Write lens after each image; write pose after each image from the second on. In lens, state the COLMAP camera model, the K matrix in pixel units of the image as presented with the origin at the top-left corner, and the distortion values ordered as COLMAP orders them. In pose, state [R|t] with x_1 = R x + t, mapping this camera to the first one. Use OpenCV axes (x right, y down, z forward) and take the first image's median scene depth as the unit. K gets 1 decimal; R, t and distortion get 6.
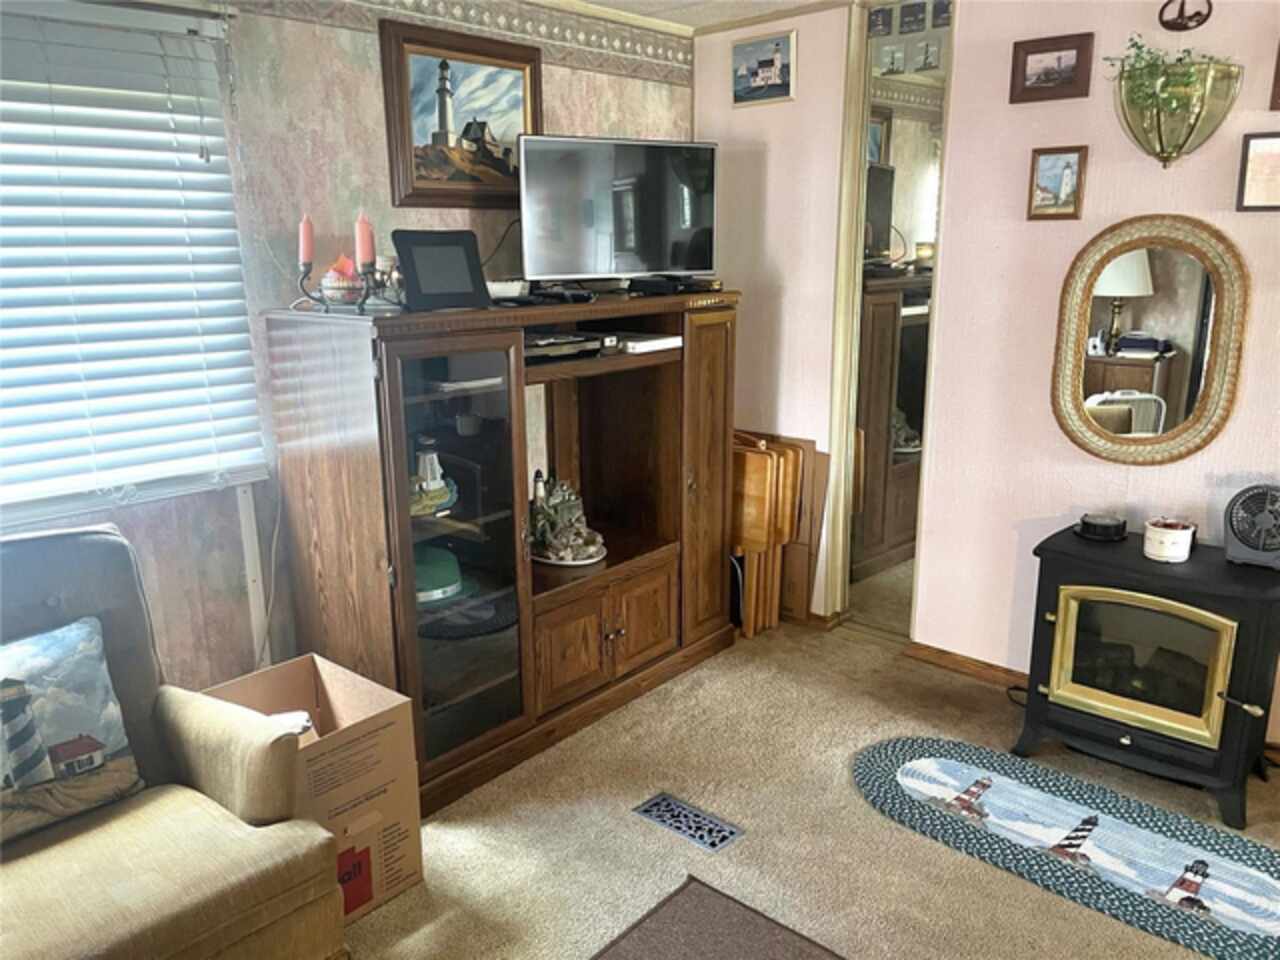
lens RADIAL K [[960.3, 0, 640.0], [0, 960.3, 480.0], [0, 0, 1]] dist [0.087372, -0.119914]
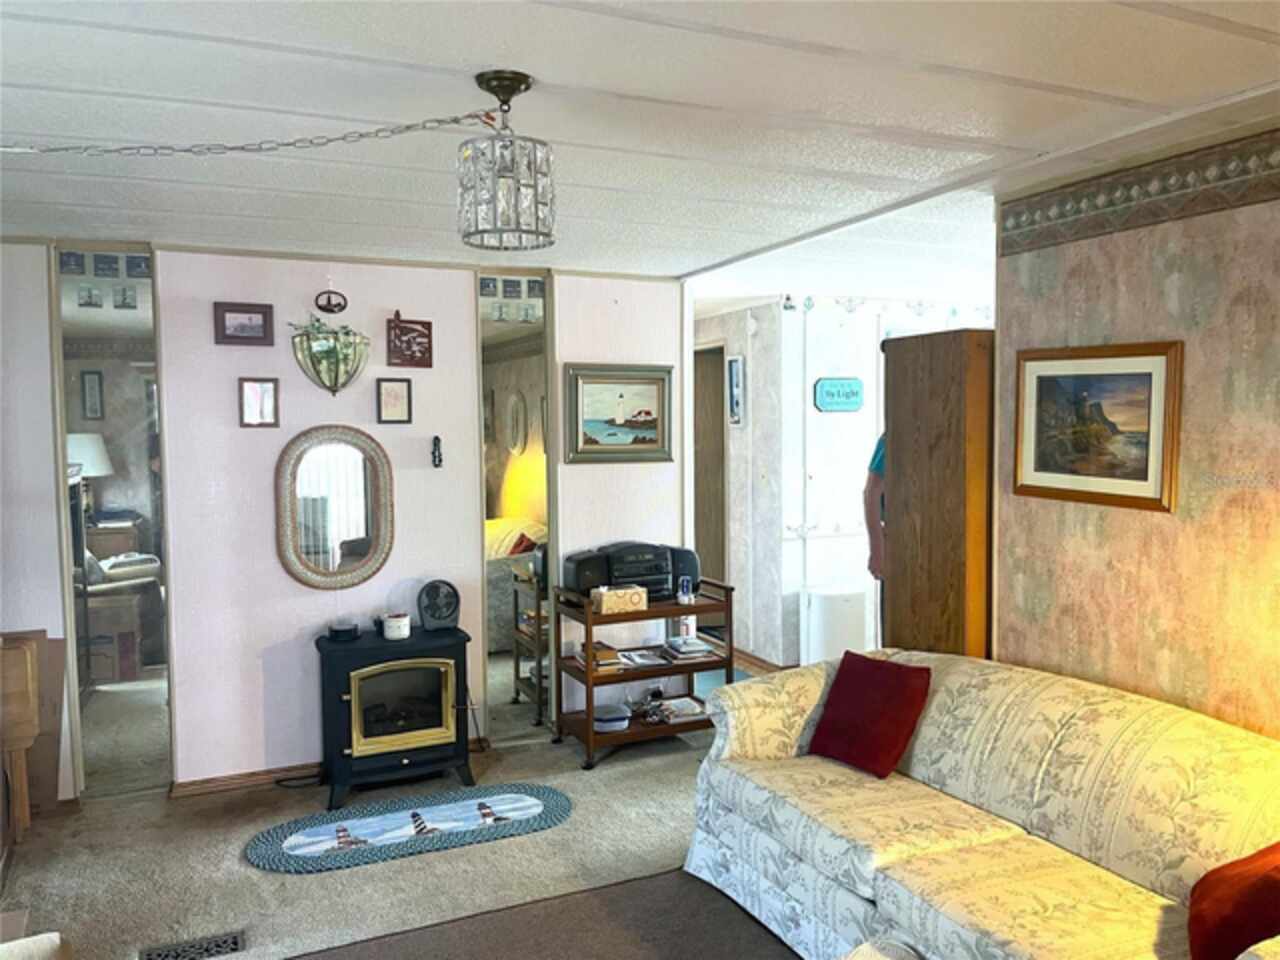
lens RADIAL K [[960.3, 0, 640.0], [0, 960.3, 480.0], [0, 0, 1]] dist [0.087372, -0.119914]
pose [[0.410673, -0.063790, 0.909548, -0.687891], [0.218018, 0.975483, -0.030024, -0.036396], [-0.885334, 0.210628, 0.414512, -0.048185]]
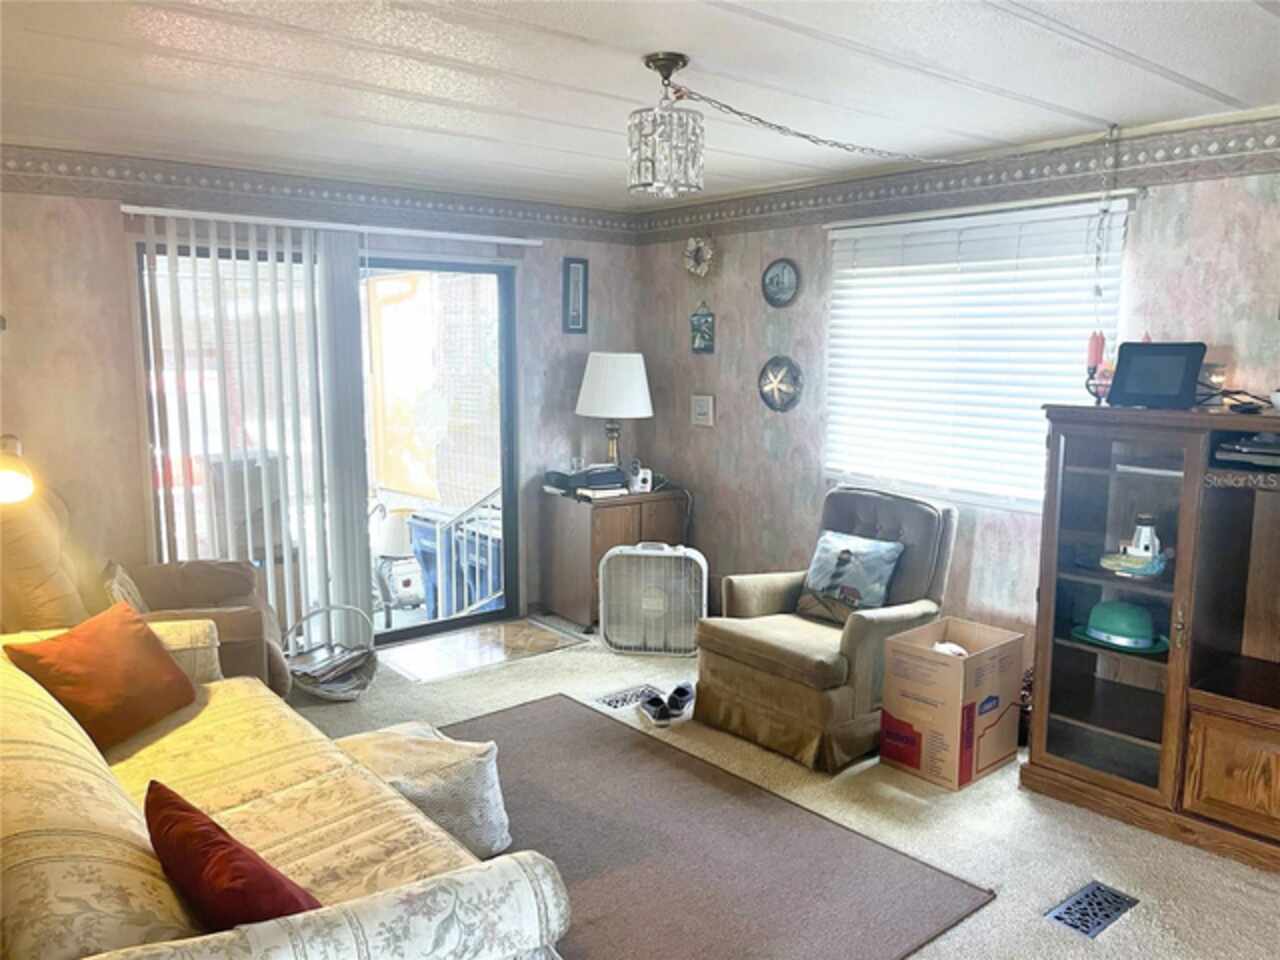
lens RADIAL K [[960.3, 0, 640.0], [0, 960.3, 480.0], [0, 0, 1]] dist [0.087372, -0.119914]
pose [[-0.132275, 0.149144, -0.979928, 0.971461], [-0.236872, 0.955215, 0.177357, -0.139142], [0.962494, 0.255577, -0.091023, 0.473886]]
